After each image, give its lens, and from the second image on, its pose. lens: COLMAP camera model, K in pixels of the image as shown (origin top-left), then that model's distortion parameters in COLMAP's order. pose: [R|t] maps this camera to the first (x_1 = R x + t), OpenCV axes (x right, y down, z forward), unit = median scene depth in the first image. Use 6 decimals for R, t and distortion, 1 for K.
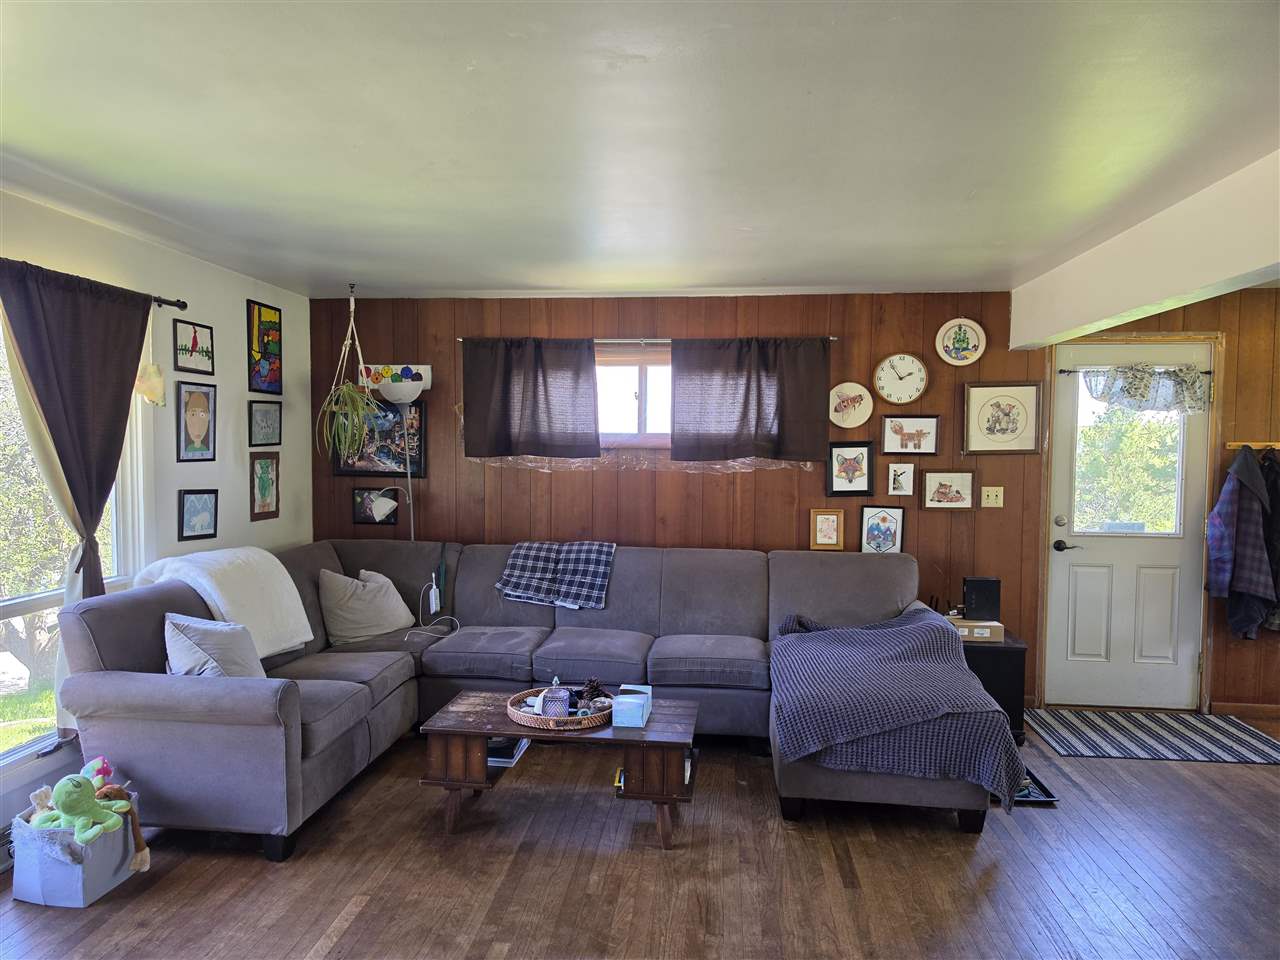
lens RADIAL K [[884.9, 0, 626.4], [0, 884.9, 489.9], [0, 0, 1]] dist [0.019930, -0.010216]
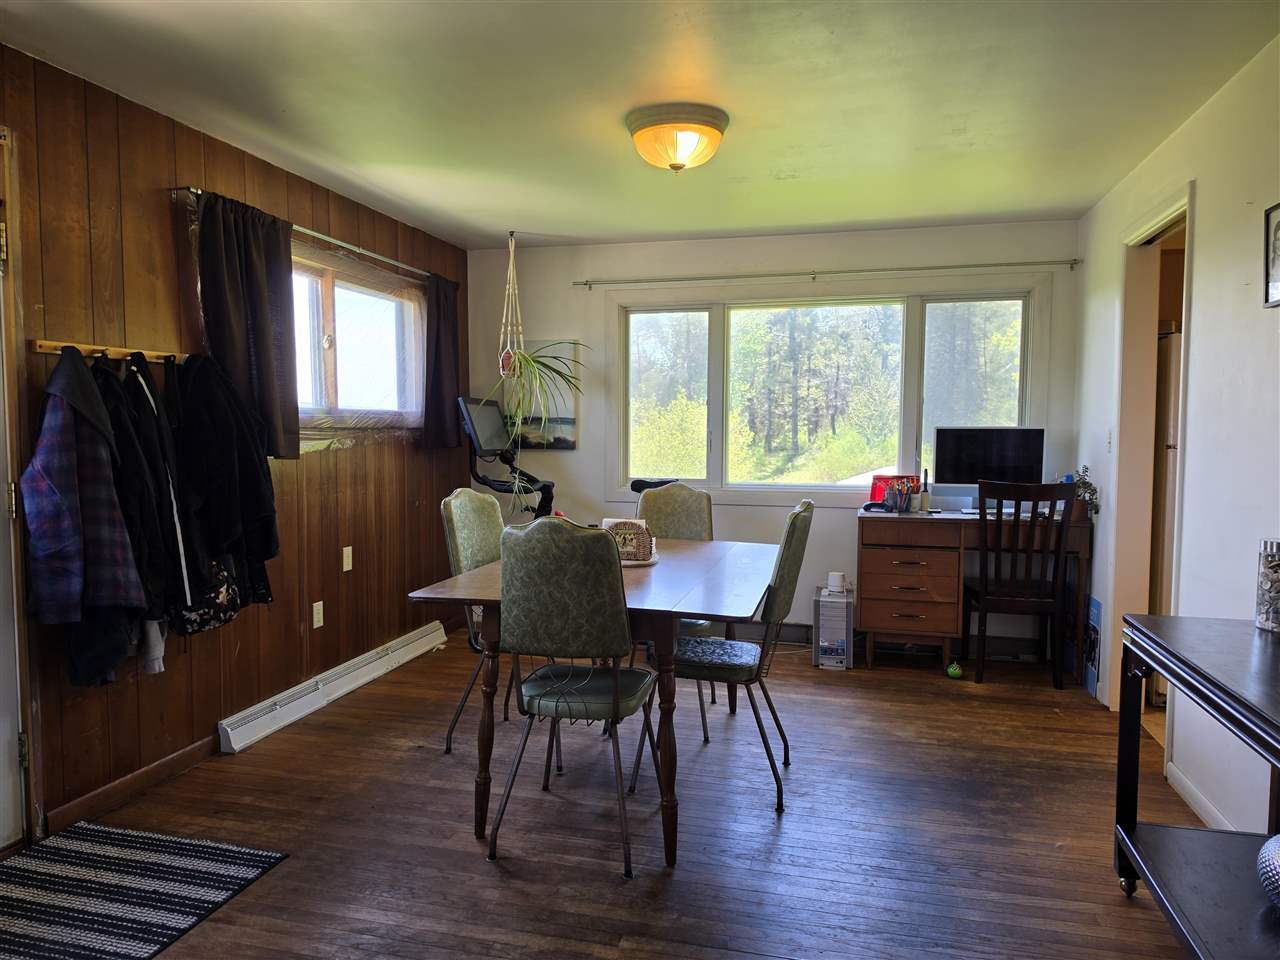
lens RADIAL K [[884.9, 0, 632.2], [0, 884.9, 483.4], [0, 0, 1]] dist [0.019930, -0.010216]
pose [[0.130680, -0.072233, 0.988790, 0.173523], [0.042706, 0.996827, 0.067176, 0.013171], [-0.990504, 0.033449, 0.133351, 0.561357]]
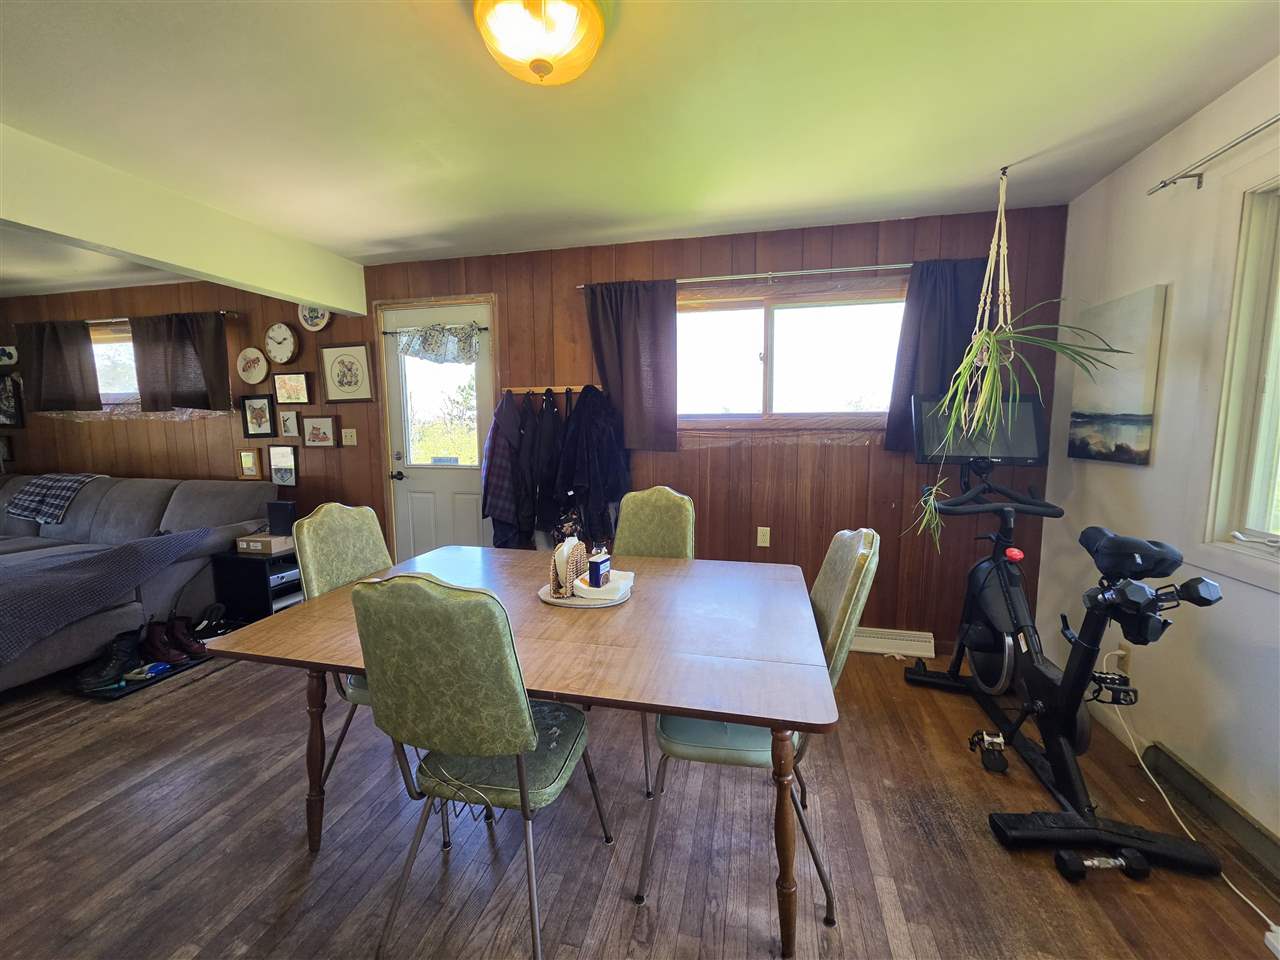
lens RADIAL K [[512.5, 0, 640.7], [0, 512.5, 478.2], [0, 0, 1]] dist [-0.001294, 0.000879]
pose [[0.993365, 0.000895, -0.115005, 0.922367], [0.005683, 0.998366, 0.056860, 0.027768], [0.114868, -0.057136, 0.991736, 0.334621]]
